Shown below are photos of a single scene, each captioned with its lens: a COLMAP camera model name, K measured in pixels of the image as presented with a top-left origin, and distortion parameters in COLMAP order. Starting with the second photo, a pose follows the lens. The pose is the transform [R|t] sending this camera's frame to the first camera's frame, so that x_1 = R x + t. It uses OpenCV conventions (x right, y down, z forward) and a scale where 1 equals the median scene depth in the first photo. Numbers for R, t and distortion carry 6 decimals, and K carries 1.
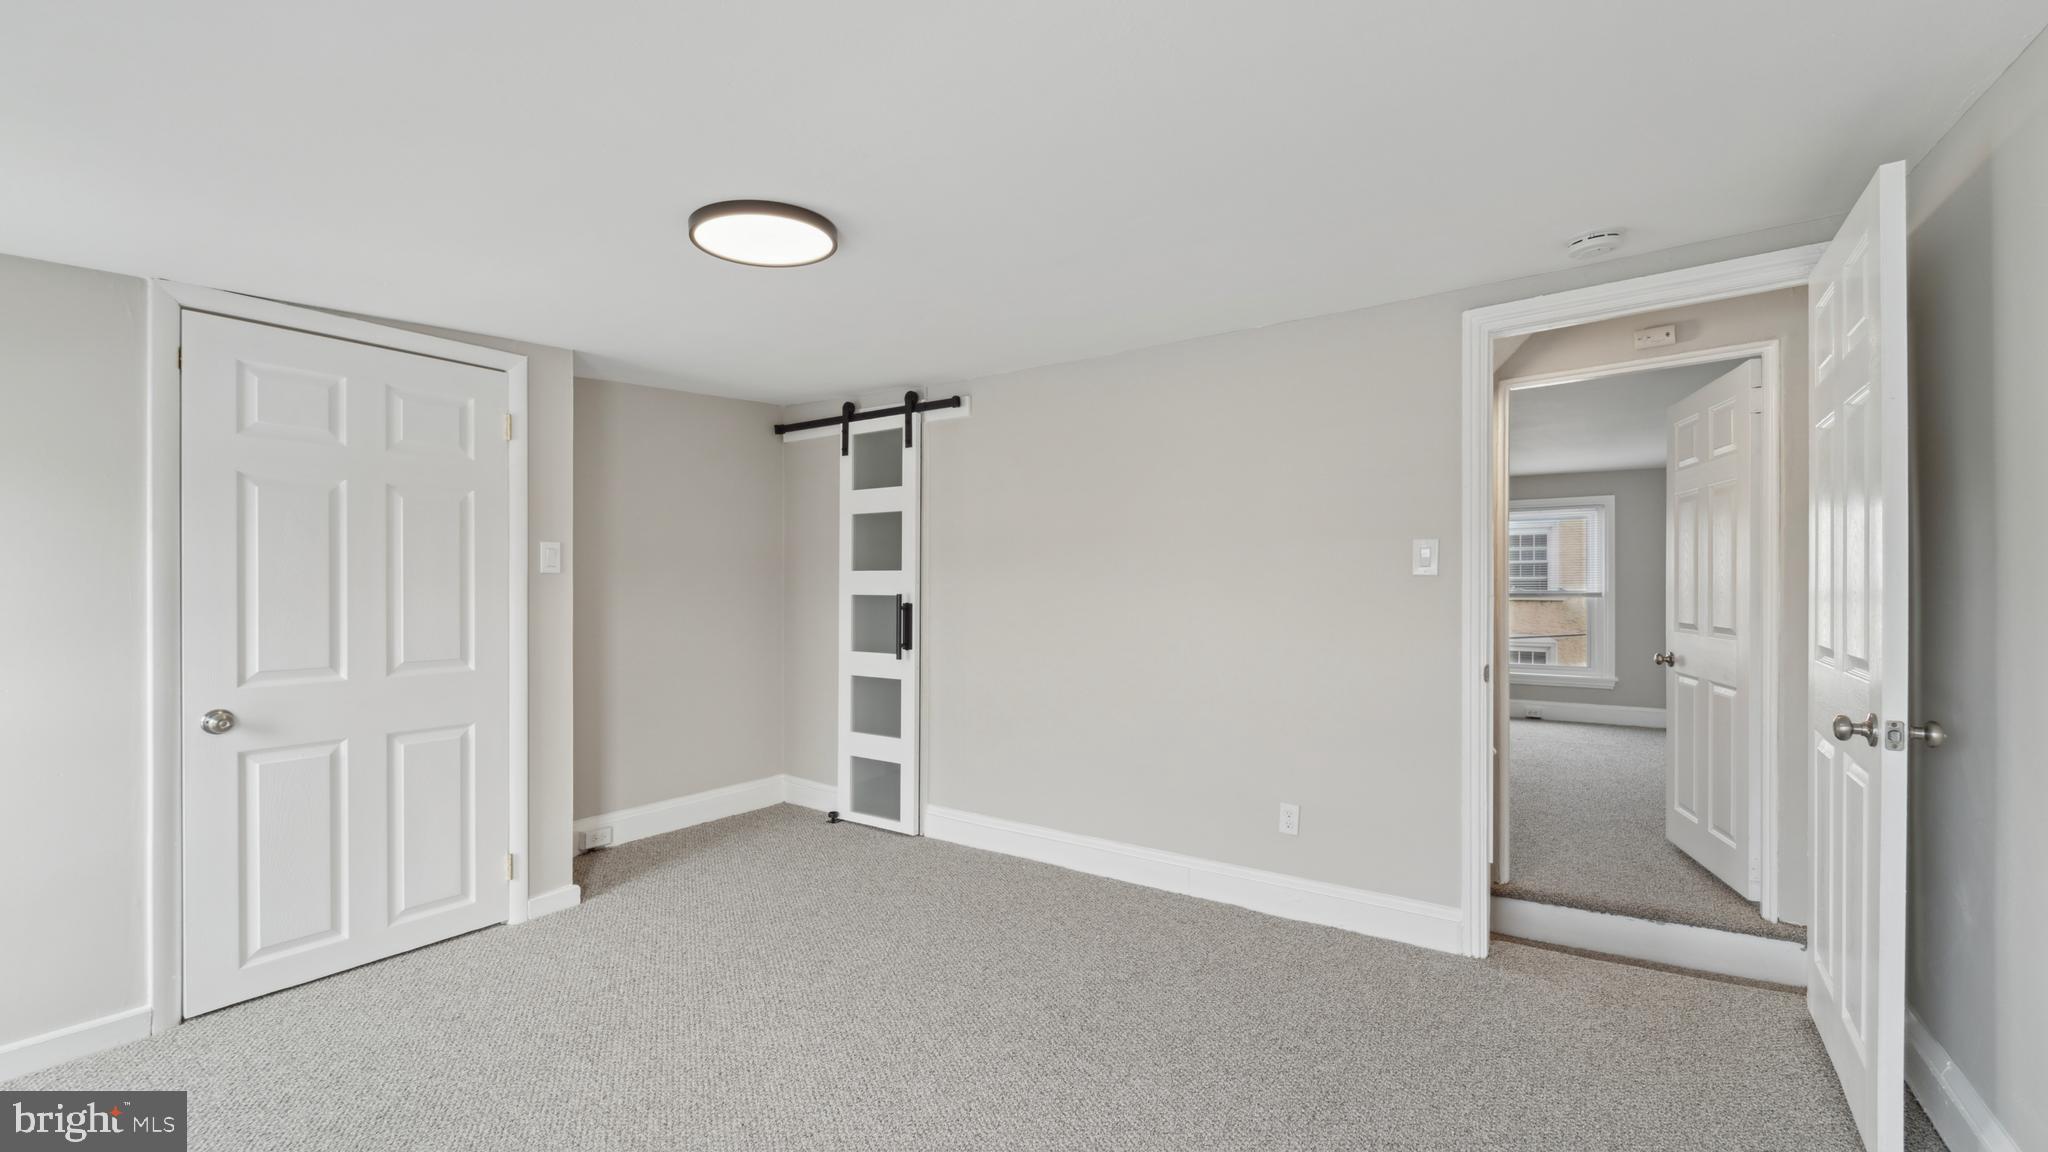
lens RADIAL K [[827.3, 0, 1025.0], [0, 827.3, 589.7], [0, 0, 1]] dist [0.001315, -0.001755]
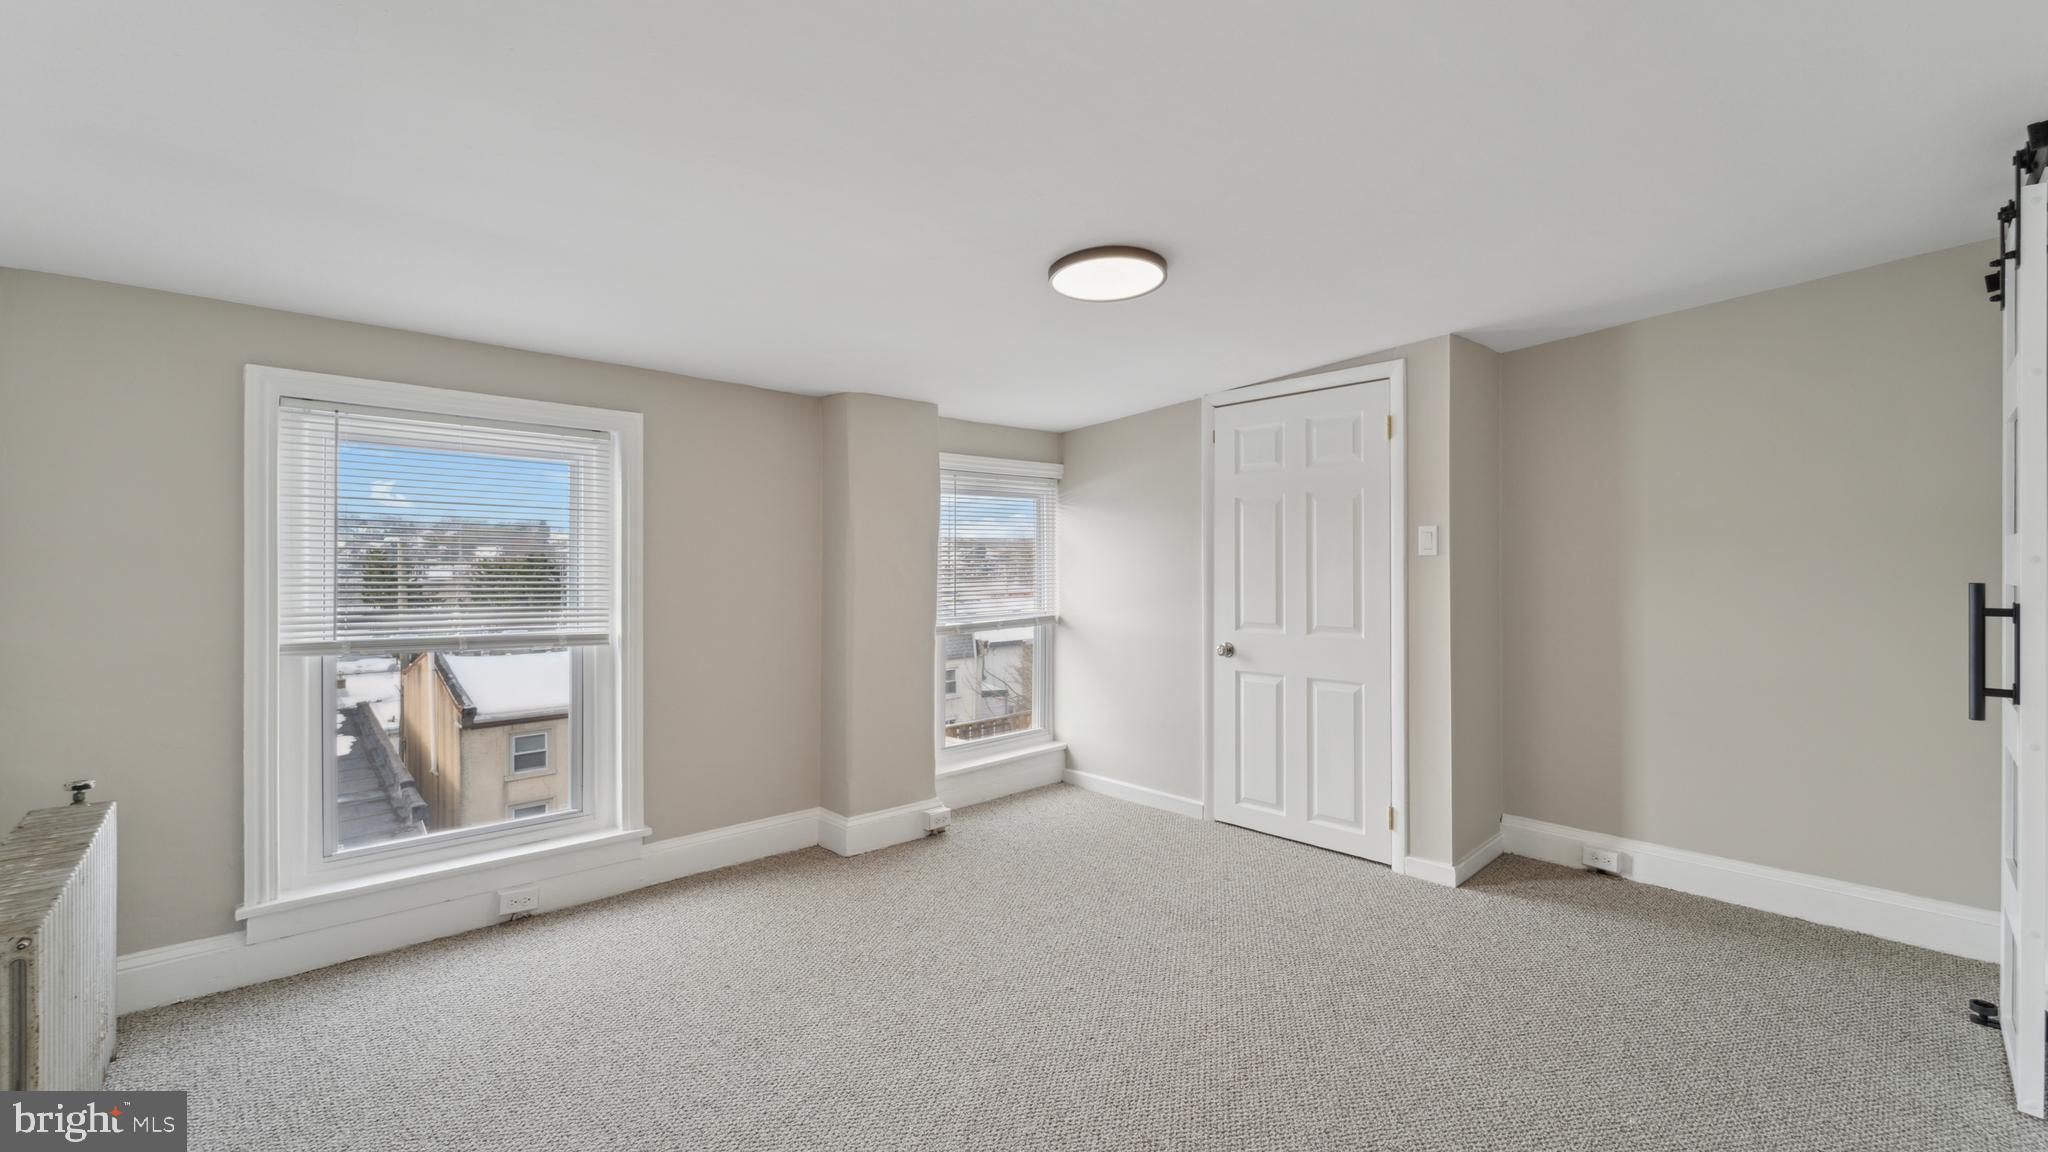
lens RADIAL K [[827.3, 0, 1027.7], [0, 827.3, 567.5], [0, 0, 1]] dist [0.001315, -0.001755]
pose [[-0.218466, -0.002845, -0.975840, 0.605088], [-0.003674, 0.999991, -0.002093, -0.001185], [0.975838, 0.003128, -0.218474, 0.793436]]
